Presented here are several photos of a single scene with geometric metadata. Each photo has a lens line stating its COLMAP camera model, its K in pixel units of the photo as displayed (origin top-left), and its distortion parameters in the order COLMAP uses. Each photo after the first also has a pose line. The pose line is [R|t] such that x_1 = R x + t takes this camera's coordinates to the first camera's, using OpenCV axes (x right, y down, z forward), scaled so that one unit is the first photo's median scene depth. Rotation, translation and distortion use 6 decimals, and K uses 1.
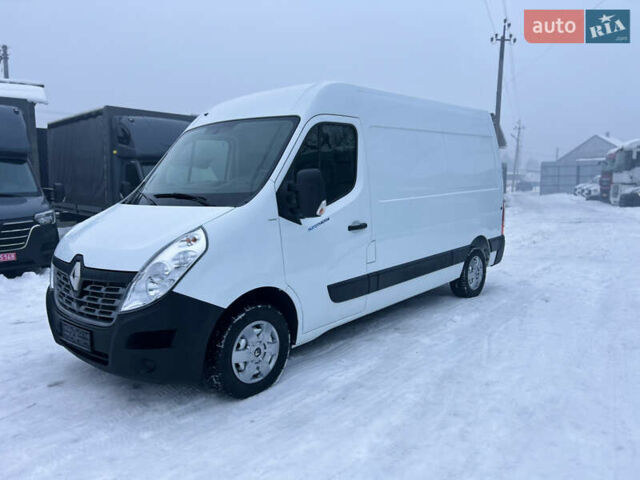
lens RADIAL K [[475.2, 0, 317.5], [0, 475.2, 237.2], [0, 0, 1]] dist [0.056098, -0.054152]
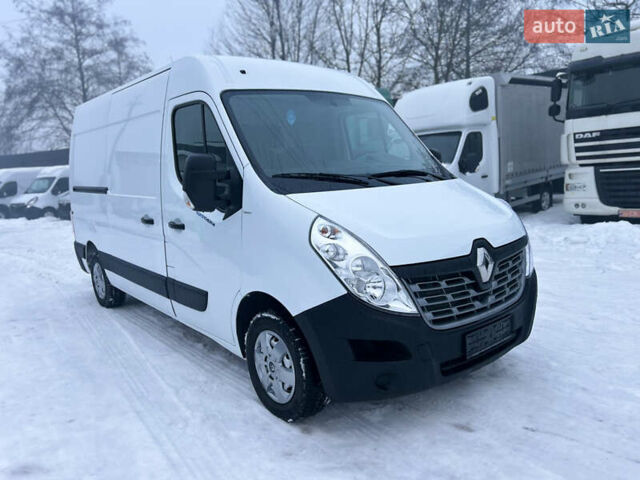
lens RADIAL K [[476.1, 0, 311.3], [0, 476.1, 247.6], [0, 0, 1]] dist [0.064834, -0.071388]
pose [[0.164844, -0.145995, 0.975455, -1.303469], [0.163753, 0.979310, 0.118899, -0.089682], [-0.972631, 0.140134, 0.185341, 1.098069]]
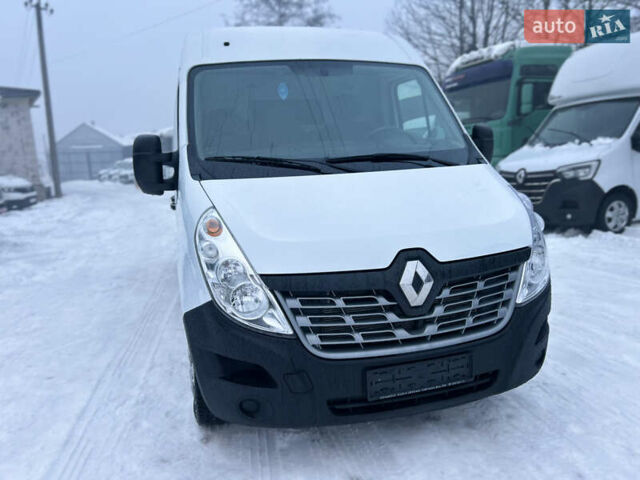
lens RADIAL K [[476.1, 0, 311.3], [0, 476.1, 247.6], [0, 0, 1]] dist [0.064834, -0.071388]
pose [[0.545347, -0.166601, 0.821487, -1.043850], [0.131204, 0.984934, 0.112649, -0.049851], [-0.827878, 0.046350, 0.558990, 0.743053]]
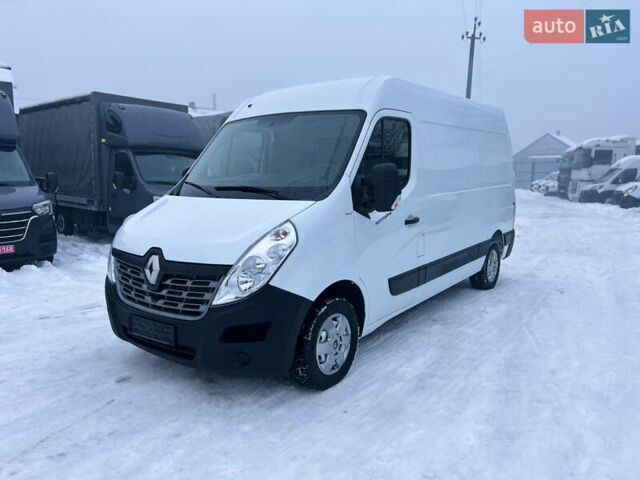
lens RADIAL K [[475.1, 0, 314.8], [0, 475.1, 240.0], [0, 0, 1]] dist [0.070640, -0.074823]
pose [[0.996379, 0.003707, 0.084936, -0.249351], [-0.005475, 0.999773, 0.020598, -0.001281], [-0.084841, -0.020988, 0.996173, -0.000321]]
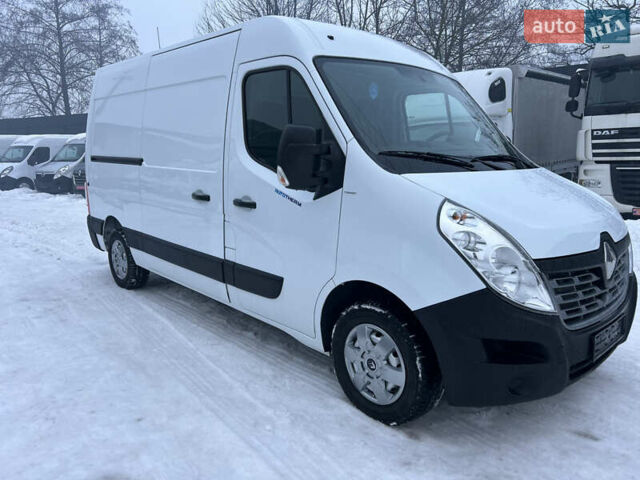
lens RADIAL K [[475.4, 0, 320.0], [0, 475.4, 240.0], [0, 0, 1]] dist [0.065525, -0.072683]
pose [[0.097651, -0.155507, 0.982996, -1.252354], [0.114063, 0.982957, 0.144170, -0.108916], [-0.988663, 0.098045, 0.113724, 1.320300]]
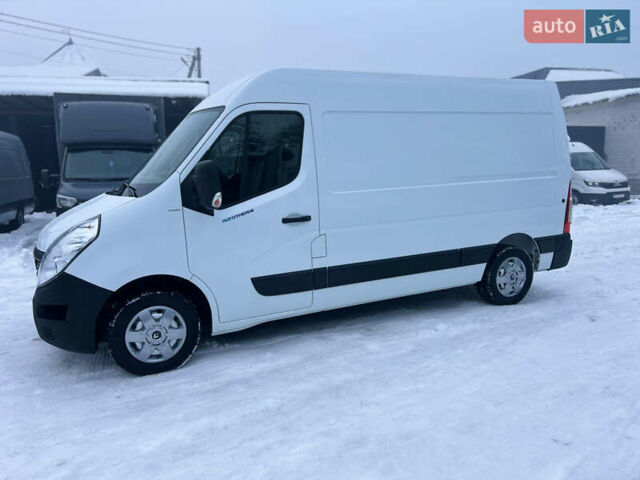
lens RADIAL K [[475.2, 0, 317.5], [0, 475.2, 237.2], [0, 0, 1]] dist [0.056098, -0.054152]
pose [[0.923124, 0.053227, -0.380800, 0.583354], [-0.037875, 0.998143, 0.047703, -0.039602], [0.382632, -0.029613, 0.923426, 0.155090]]
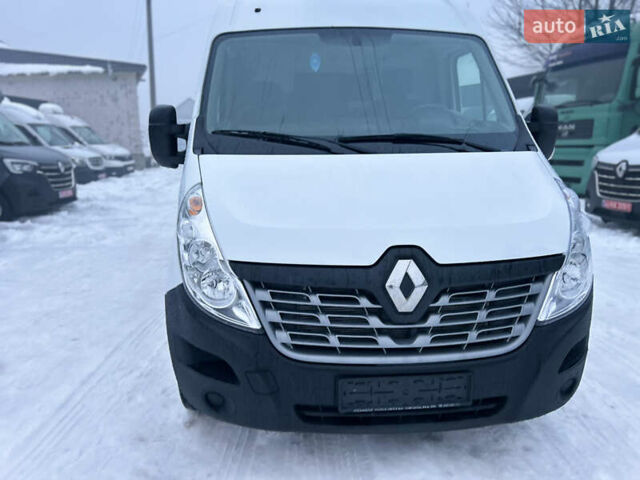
lens RADIAL K [[476.1, 0, 311.3], [0, 476.1, 247.6], [0, 0, 1]] dist [0.064834, -0.071388]
pose [[0.696565, -0.147857, 0.702094, -0.914787], [0.075332, 0.988199, 0.133371, -0.038475], [-0.713529, -0.040012, 0.699483, 0.685690]]
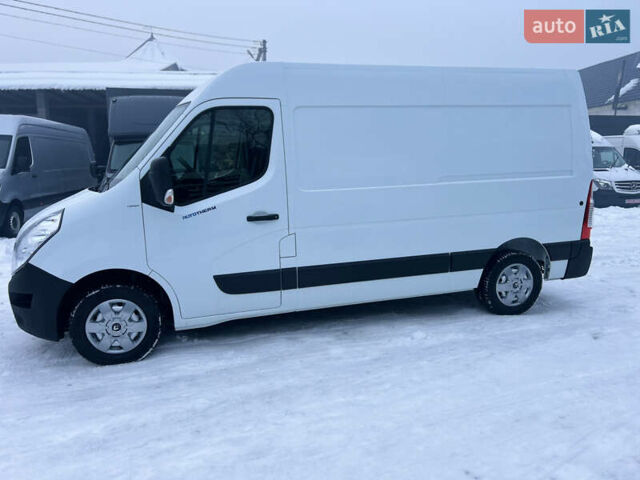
lens RADIAL K [[475.4, 0, 320.0], [0, 475.4, 240.0], [0, 0, 1]] dist [0.065525, -0.072683]
pose [[0.854692, 0.092582, -0.510813, 0.792679], [-0.061055, 0.995067, 0.078193, -0.069548], [0.515533, -0.035643, 0.856128, 0.298608]]
